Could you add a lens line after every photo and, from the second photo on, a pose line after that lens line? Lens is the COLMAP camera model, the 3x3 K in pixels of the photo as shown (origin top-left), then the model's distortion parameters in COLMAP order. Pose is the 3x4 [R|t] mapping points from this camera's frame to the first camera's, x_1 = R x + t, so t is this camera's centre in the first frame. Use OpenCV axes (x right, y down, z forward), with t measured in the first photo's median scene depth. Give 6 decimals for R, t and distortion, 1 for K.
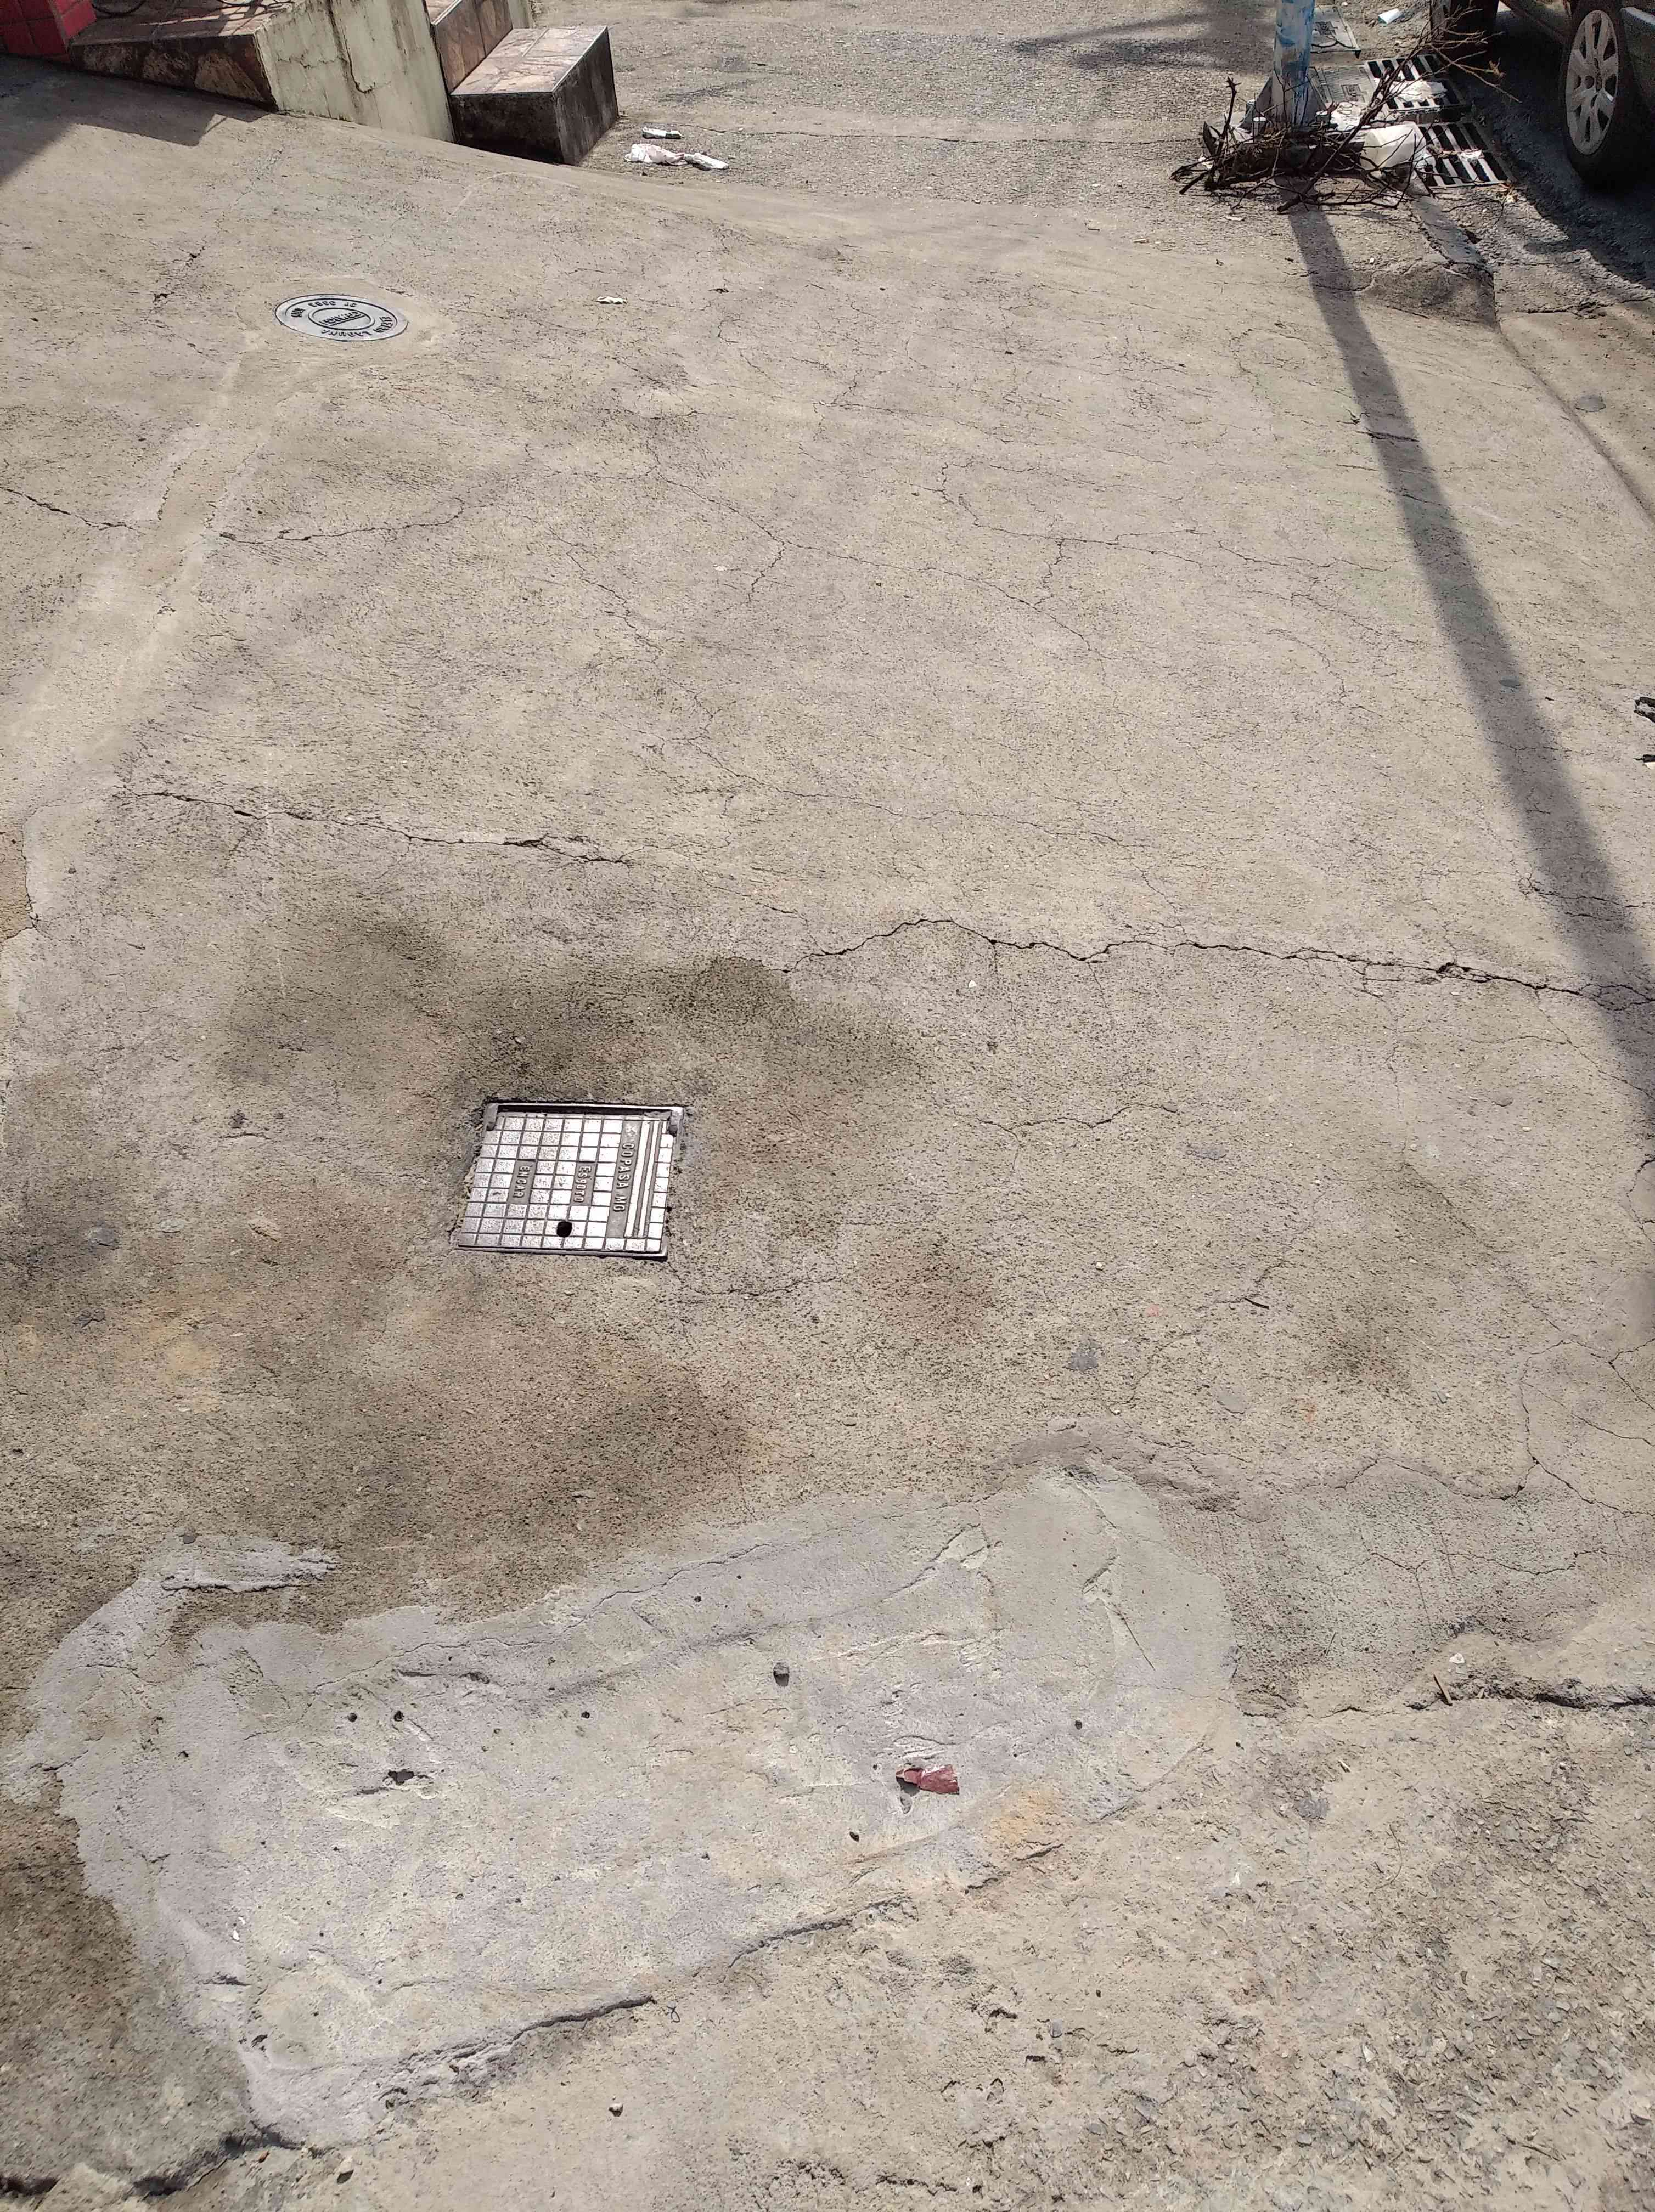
lens RADIAL K [[1672.0, 0, 827.5], [0, 1672.0, 1106.0], [0, 0, 1]] dist [0.074266, -0.139625]
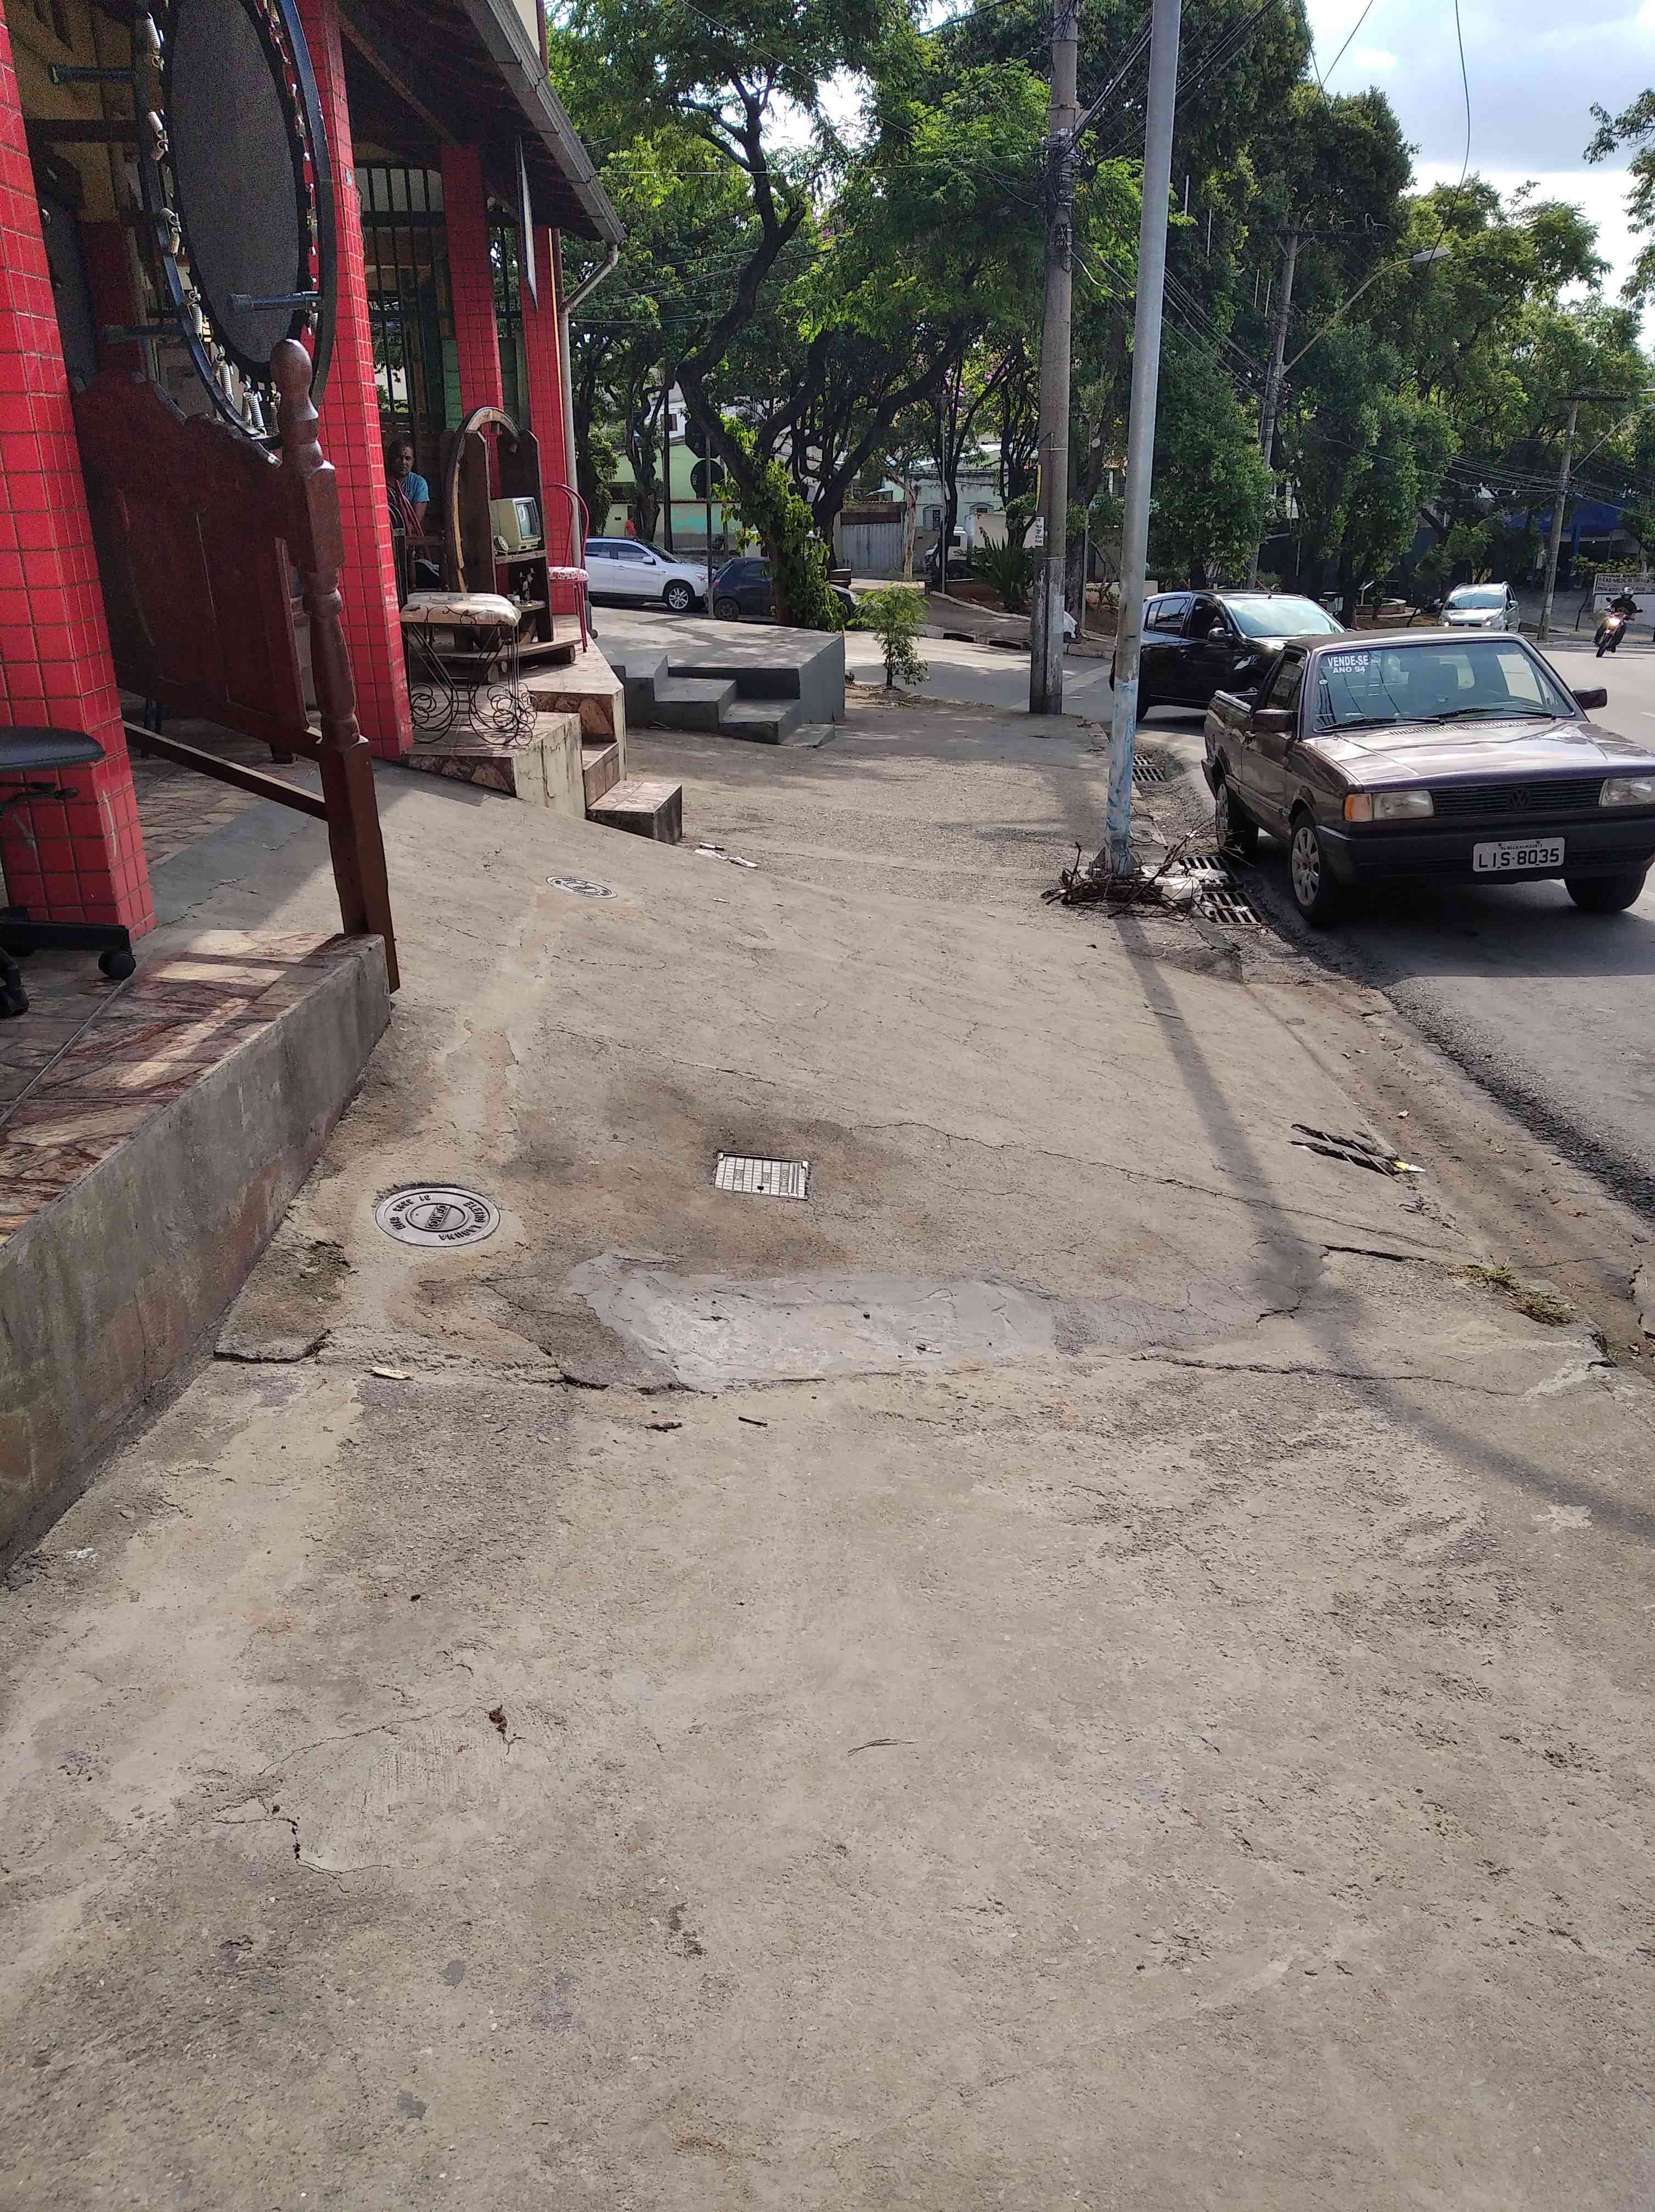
lens RADIAL K [[1672.0, 0, 827.5], [0, 1672.0, 1106.0], [0, 0, 1]] dist [0.074266, -0.139625]
pose [[0.995816, 0.075418, 0.051608, -0.157238], [-0.048487, 0.914725, -0.401157, 0.704969], [-0.077462, 0.396976, 0.914554, -0.883407]]
